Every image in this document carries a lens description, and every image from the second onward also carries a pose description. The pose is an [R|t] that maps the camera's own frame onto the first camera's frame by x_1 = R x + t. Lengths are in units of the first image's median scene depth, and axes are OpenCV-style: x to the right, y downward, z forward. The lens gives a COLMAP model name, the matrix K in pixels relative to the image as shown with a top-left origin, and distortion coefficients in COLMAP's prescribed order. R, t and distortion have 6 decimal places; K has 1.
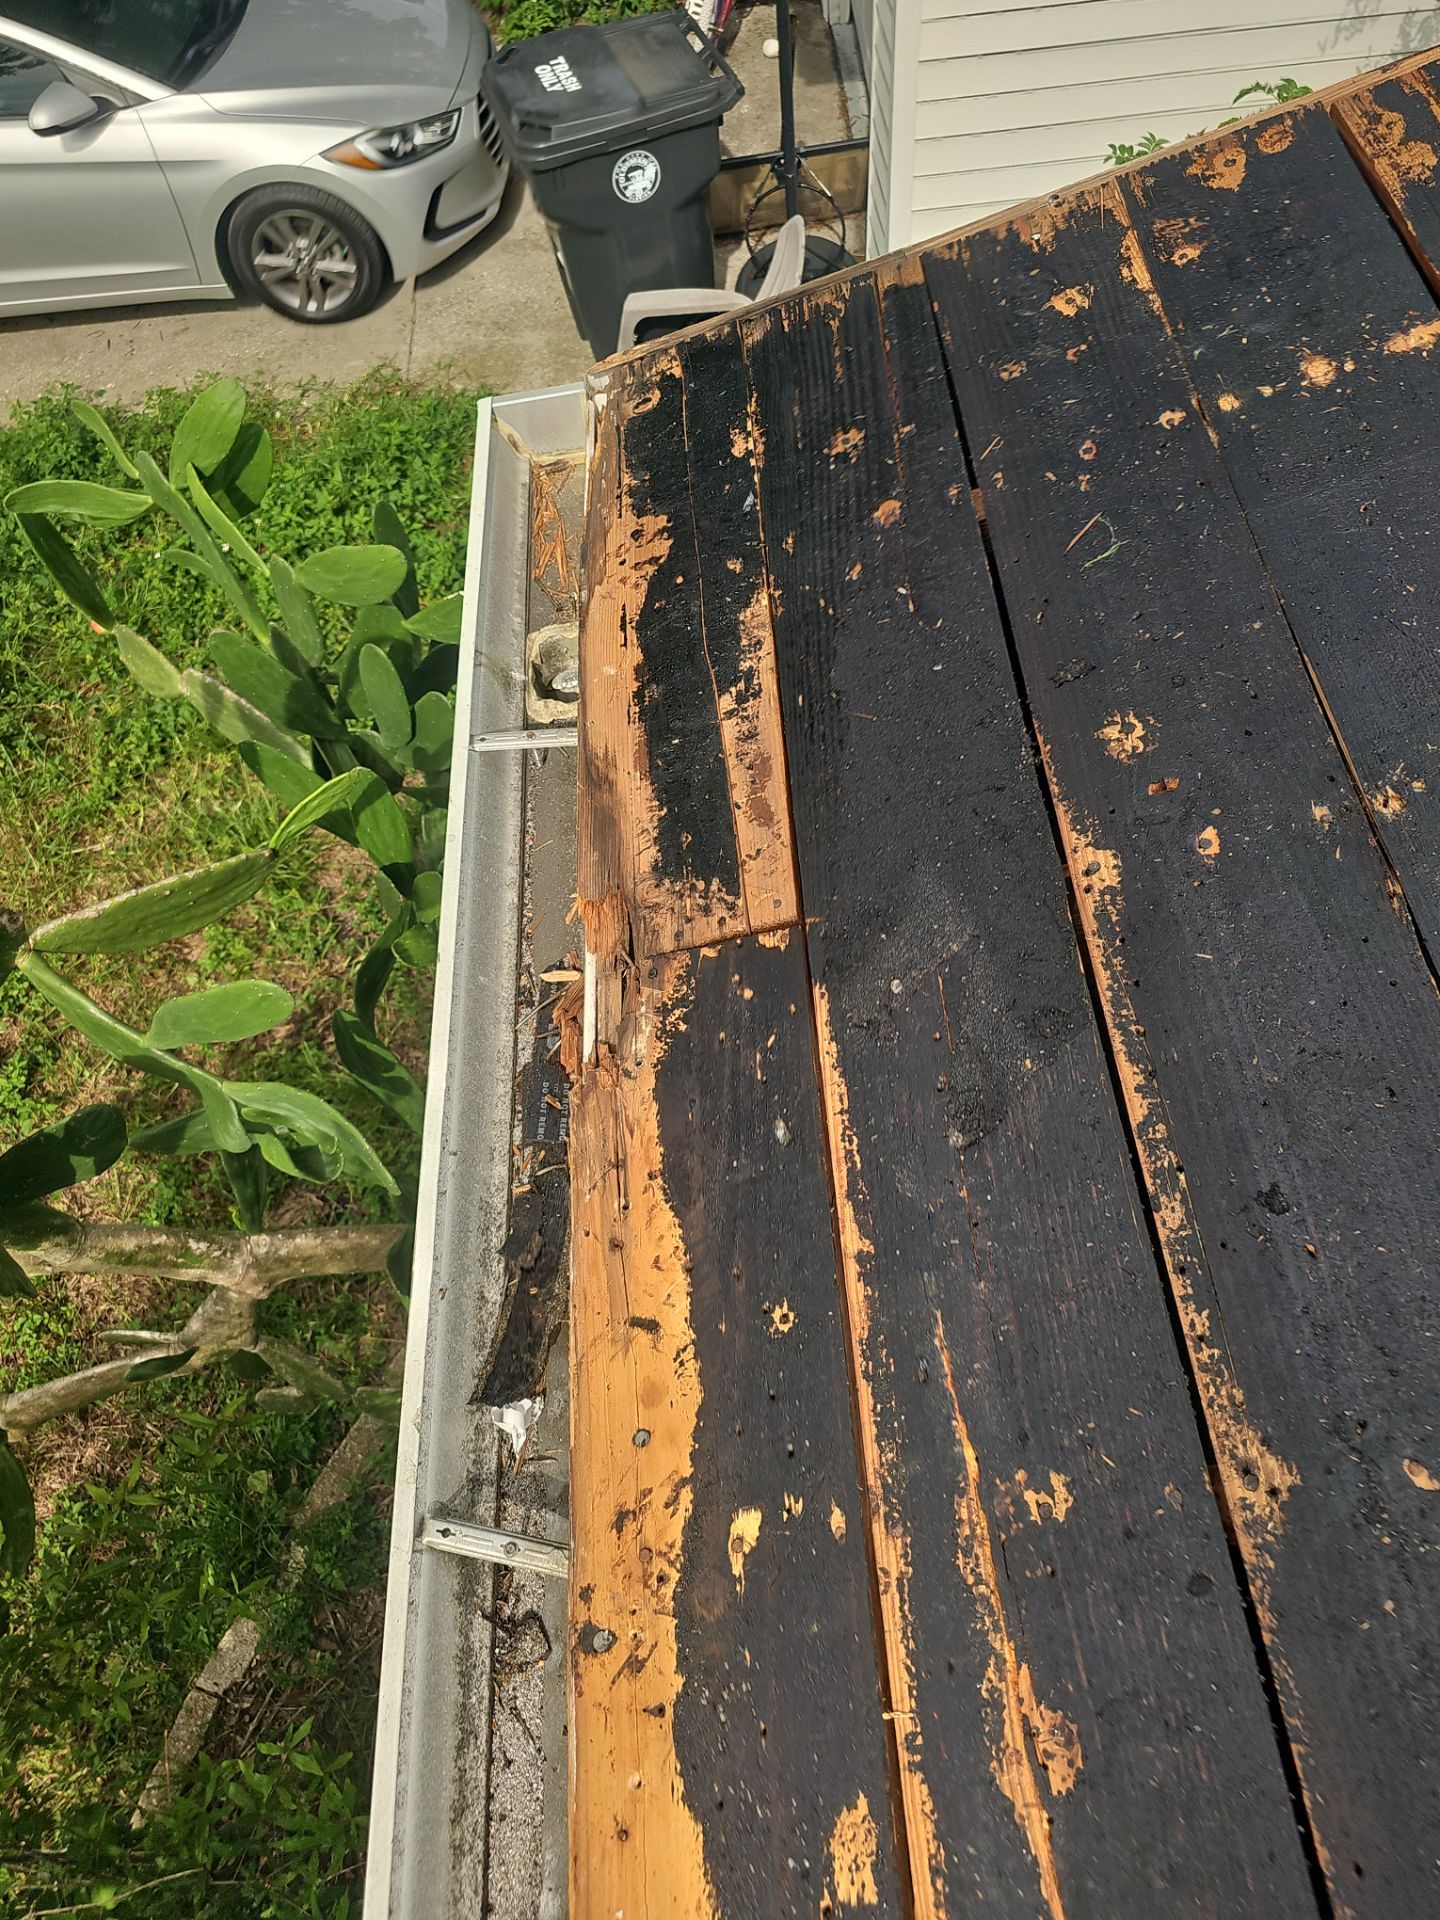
lens RADIAL K [[1325.7, 0, 709.0], [0, 1325.7, 963.9], [0, 0, 1]] dist [0.025052, -0.011889]
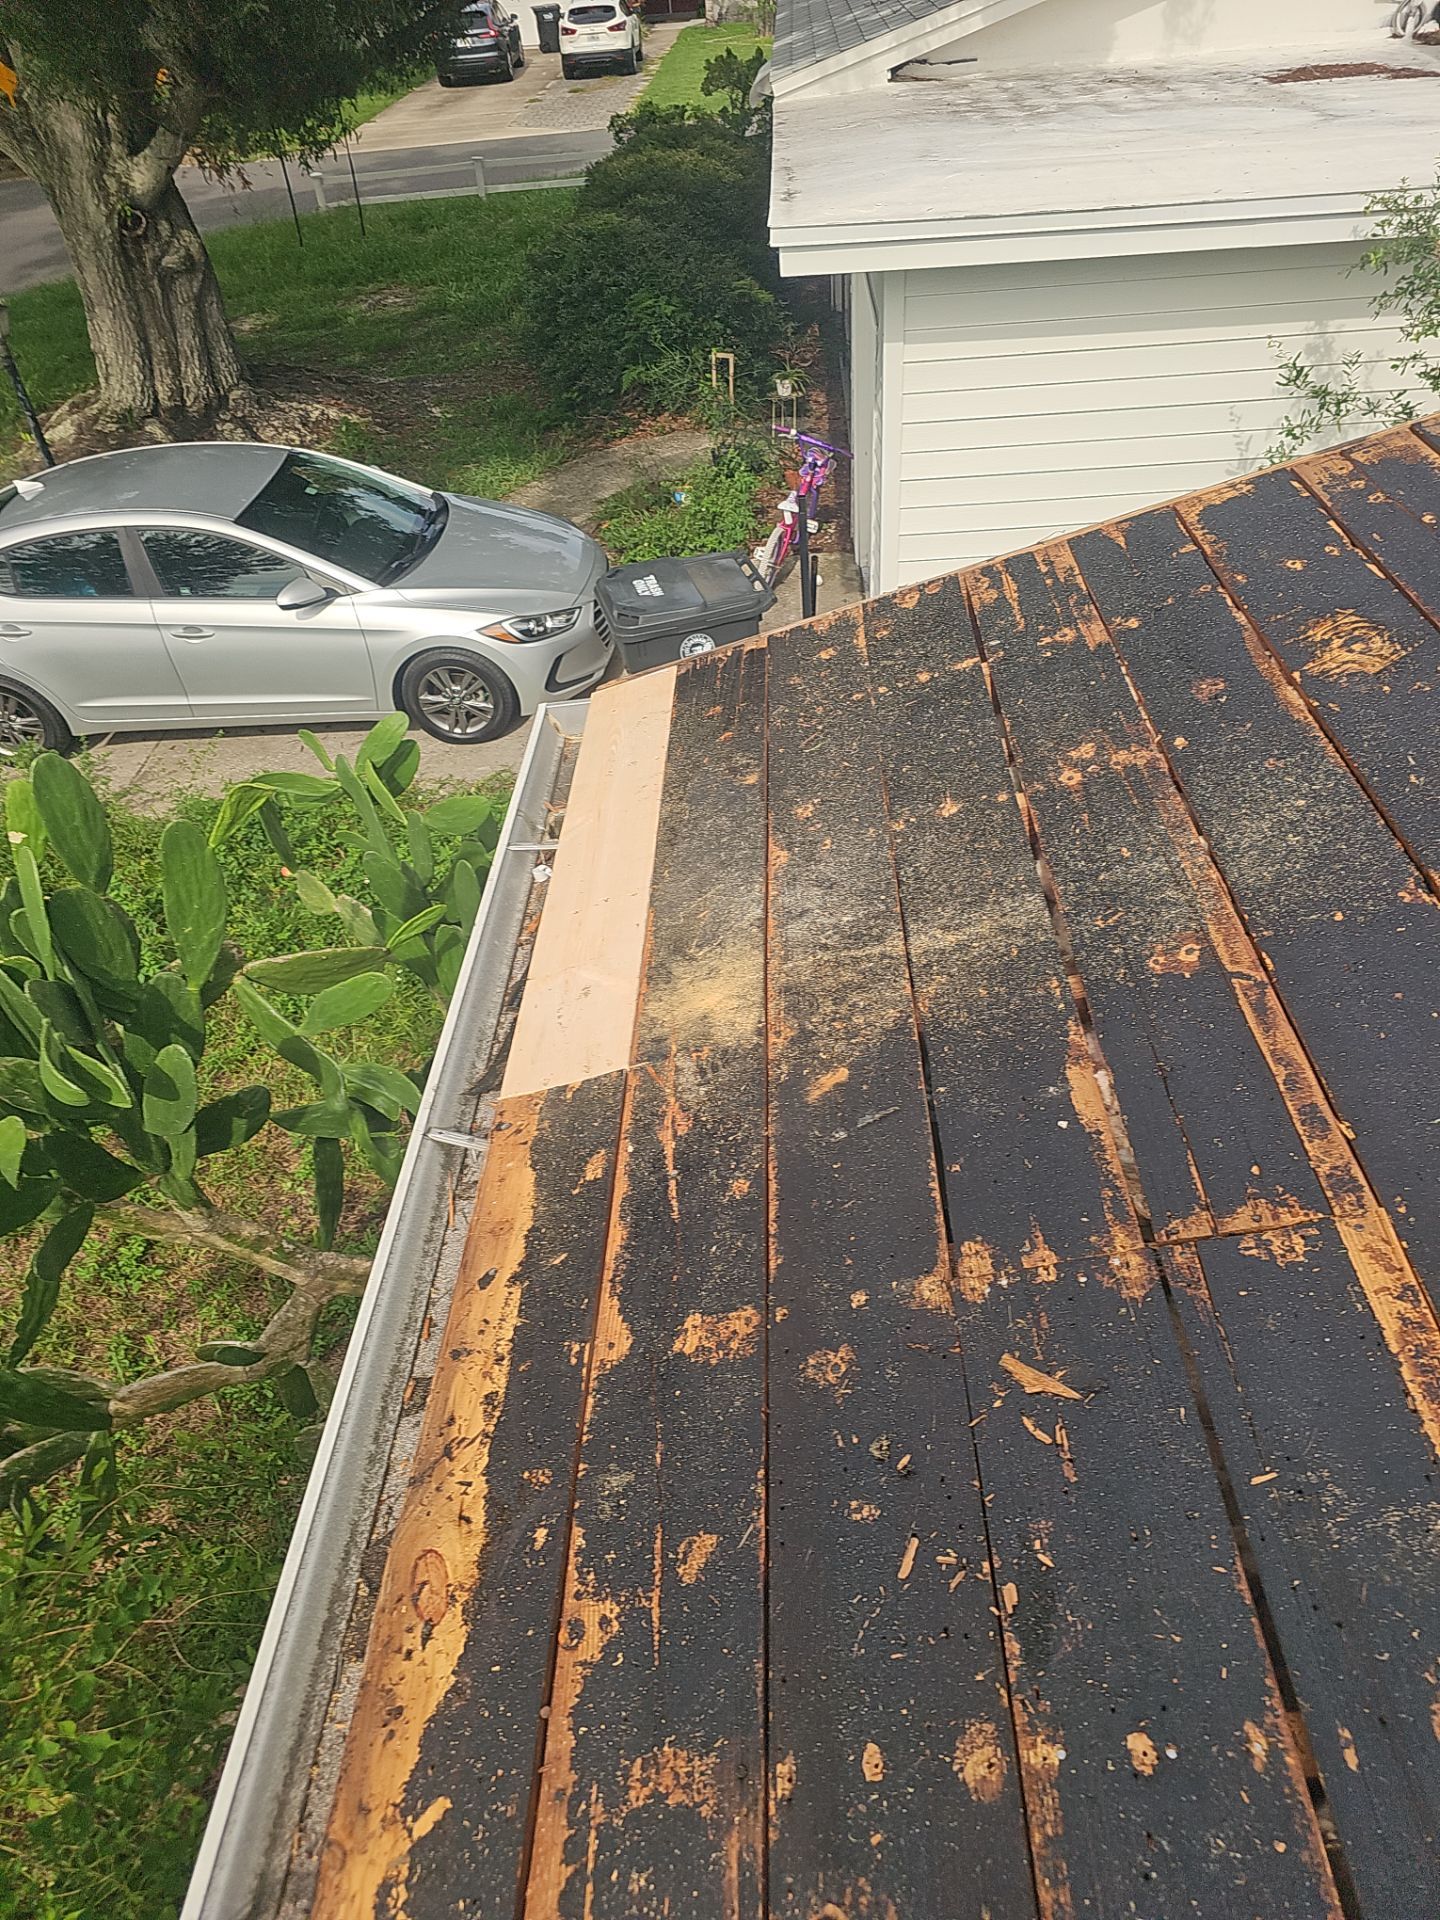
lens RADIAL K [[1304.1, 0, 720.0], [0, 1304.1, 960.0], [0, 0, 1]] dist [0.081955, -0.066946]
pose [[0.996849, 0.054395, -0.057730, 0.064758], [-0.070110, 0.944631, -0.320558, 0.153692], [0.037097, 0.323596, 0.945468, -0.190168]]
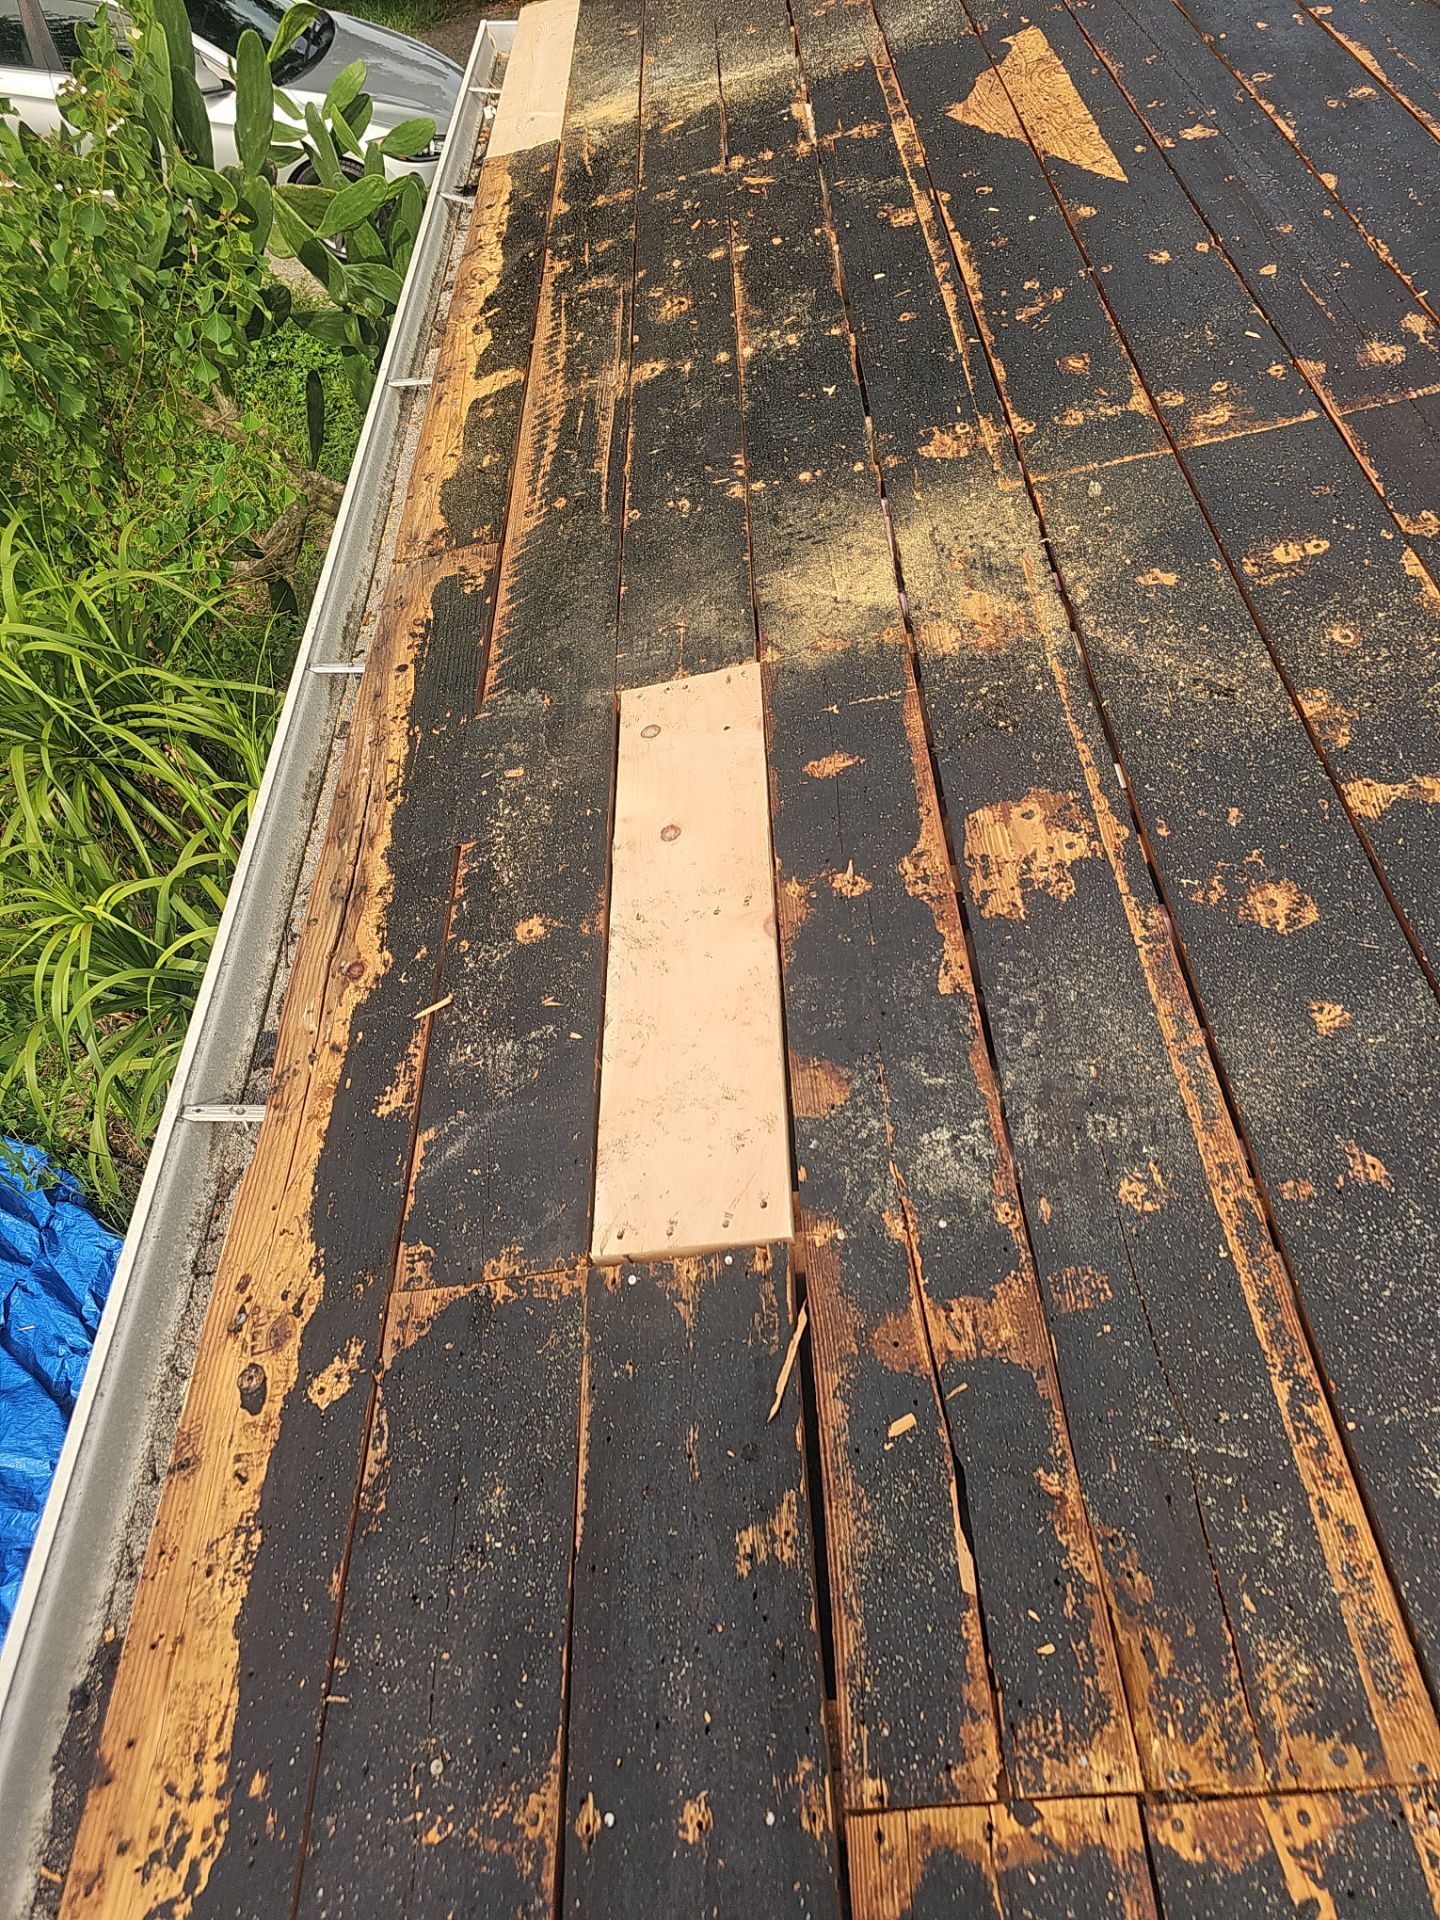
lens RADIAL K [[1304.1, 0, 720.0], [0, 1304.1, 960.0], [0, 0, 1]] dist [0.081955, -0.066946]
pose [[0.991870, 0.100662, 0.077858, 0.087570], [-0.089020, 0.986033, -0.140763, 0.551337], [-0.090940, 0.132687, 0.986977, -0.441496]]
